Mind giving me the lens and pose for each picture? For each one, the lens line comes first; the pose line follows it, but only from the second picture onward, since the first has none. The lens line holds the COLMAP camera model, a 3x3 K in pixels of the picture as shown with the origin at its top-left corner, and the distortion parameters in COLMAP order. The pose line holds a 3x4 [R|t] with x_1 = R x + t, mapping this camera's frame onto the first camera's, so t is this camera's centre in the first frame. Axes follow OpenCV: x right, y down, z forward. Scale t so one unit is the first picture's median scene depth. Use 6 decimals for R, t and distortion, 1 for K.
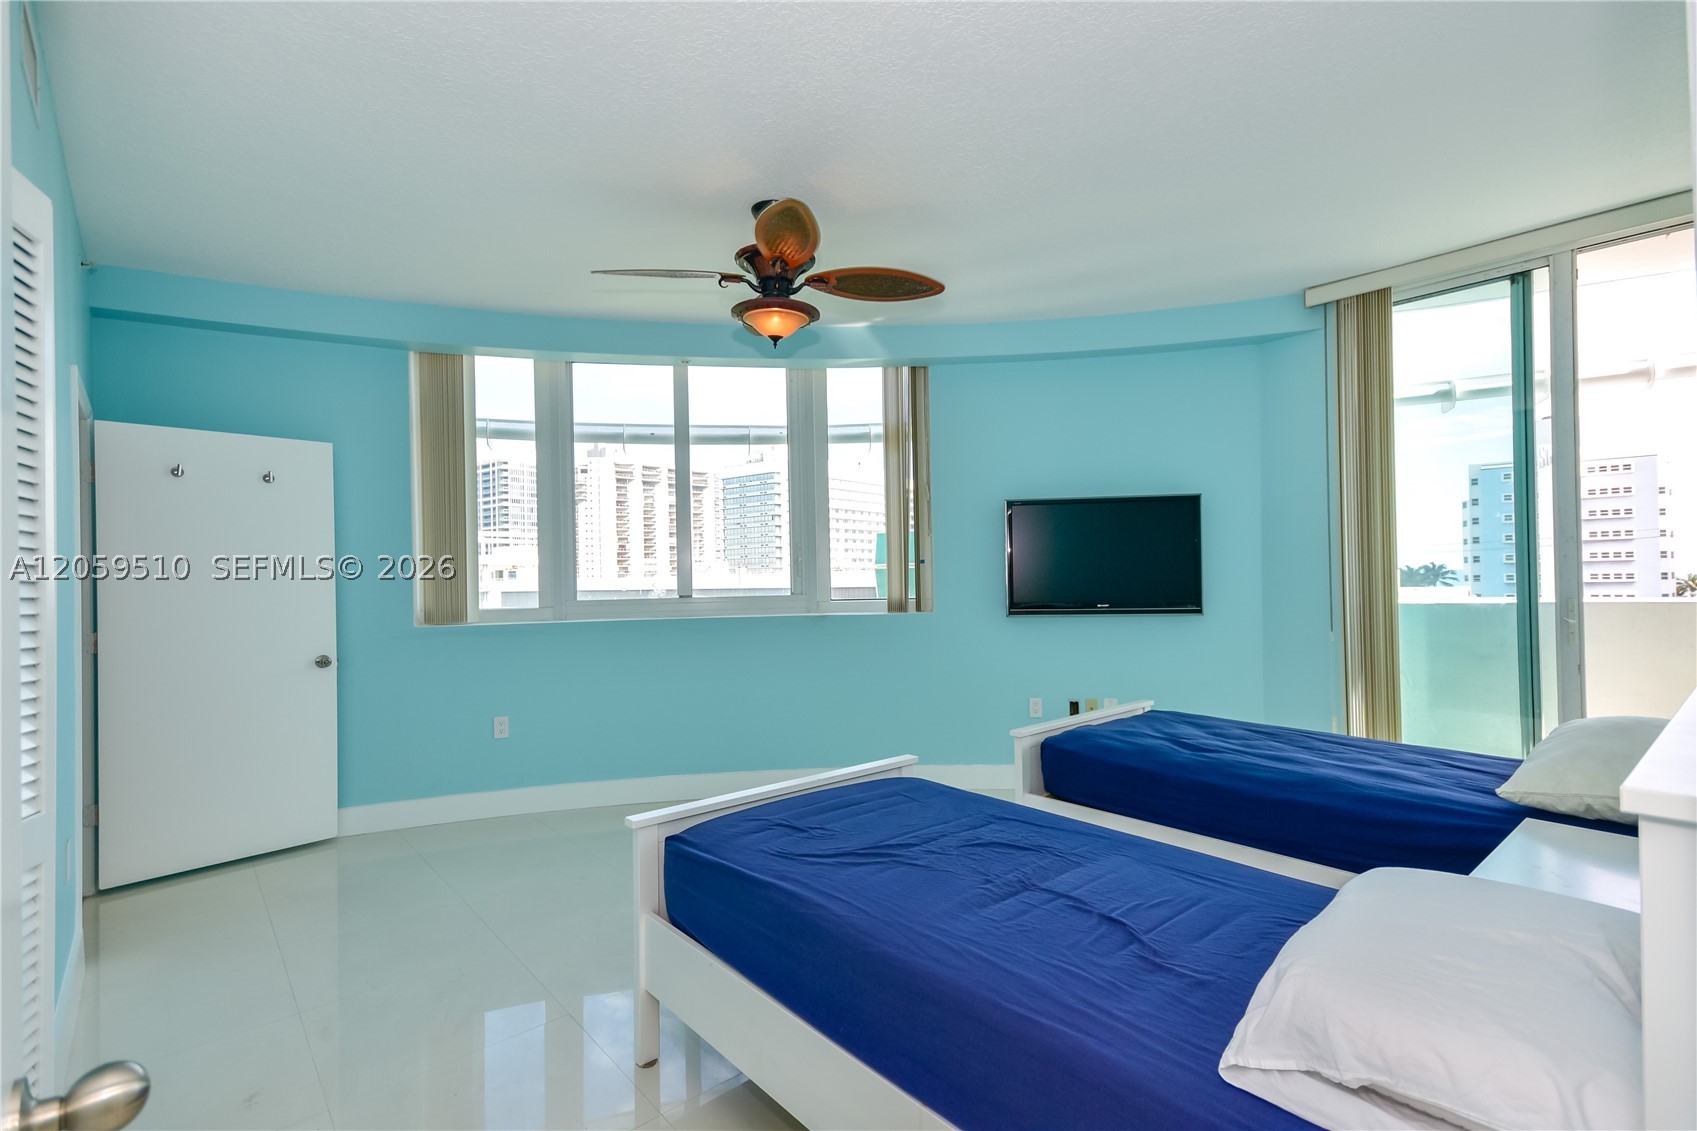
lens RADIAL K [[784.5, 0, 848.5], [0, 784.5, 565.5], [0, 0, 1]] dist [0.001123, 0.000204]
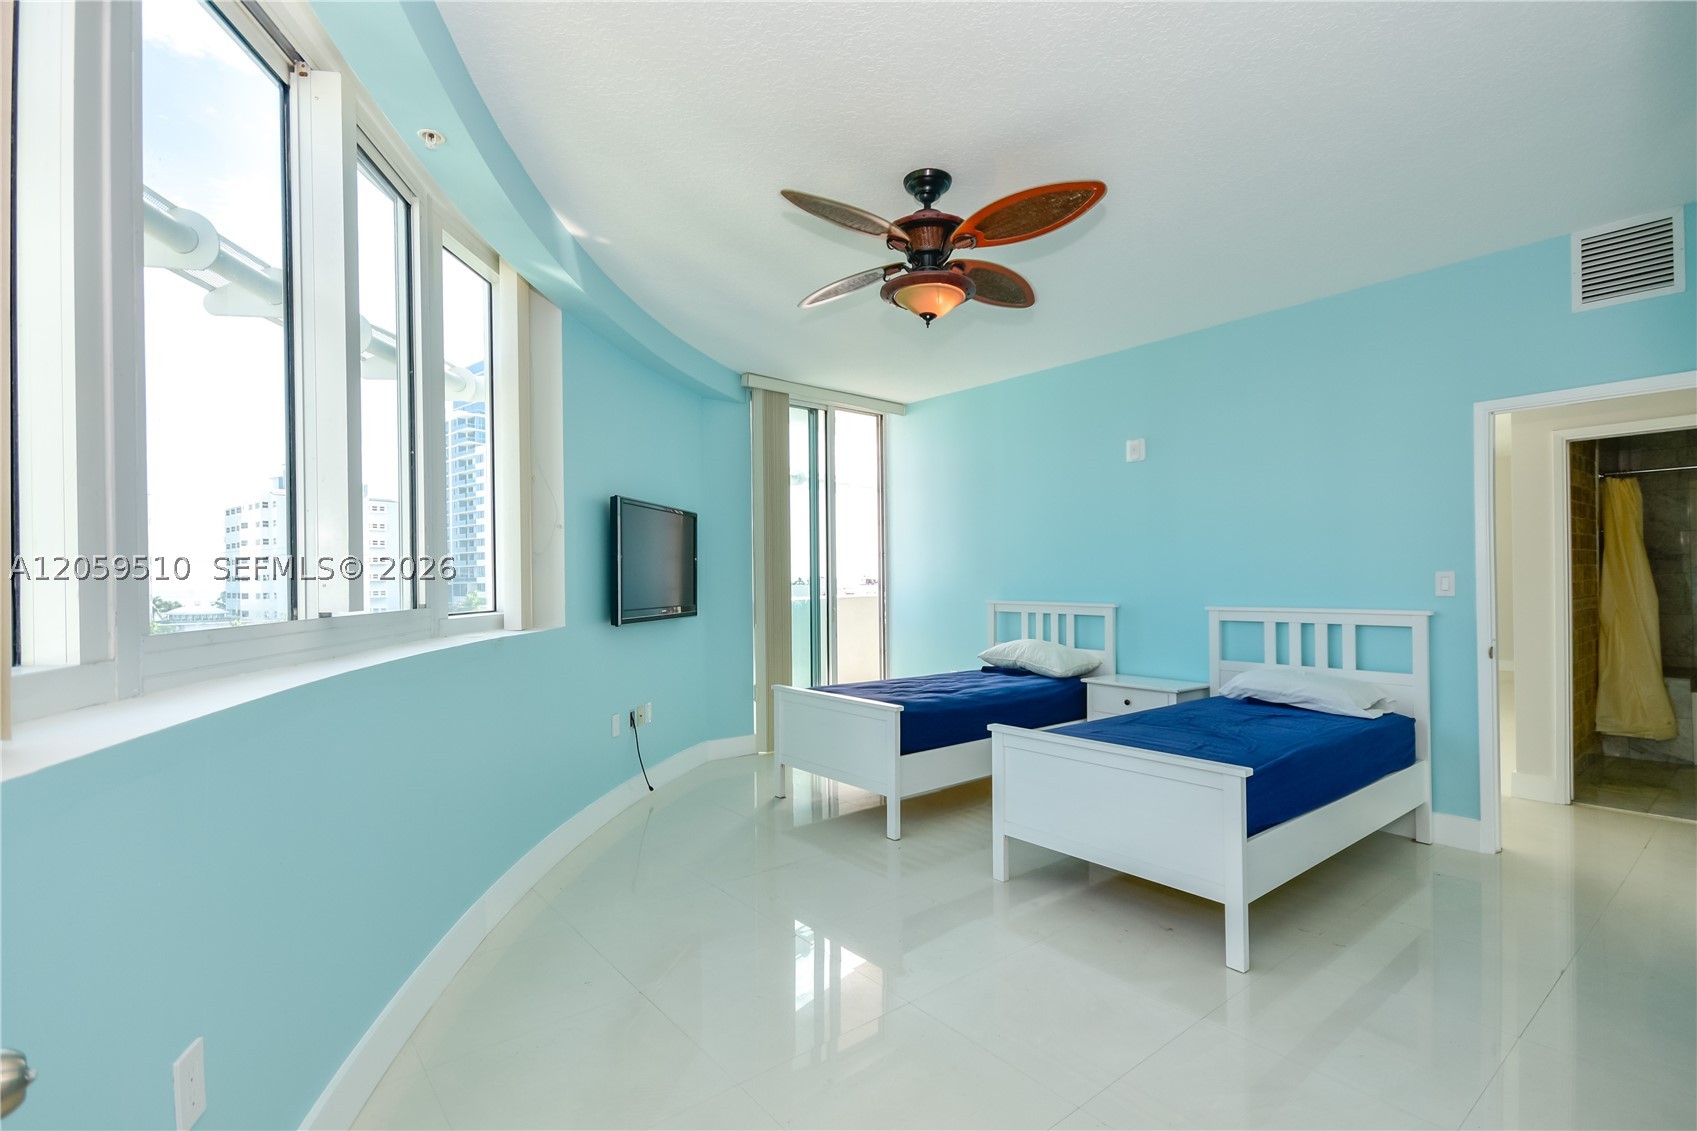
lens RADIAL K [[784.5, 0, 848.5], [0, 784.5, 565.5], [0, 0, 1]] dist [0.001123, 0.000204]
pose [[0.001283, 0.033803, 0.999428, -0.785418], [0.006510, 0.999407, -0.033811, 0.031760], [-0.999978, 0.006550, 0.001062, 0.839141]]
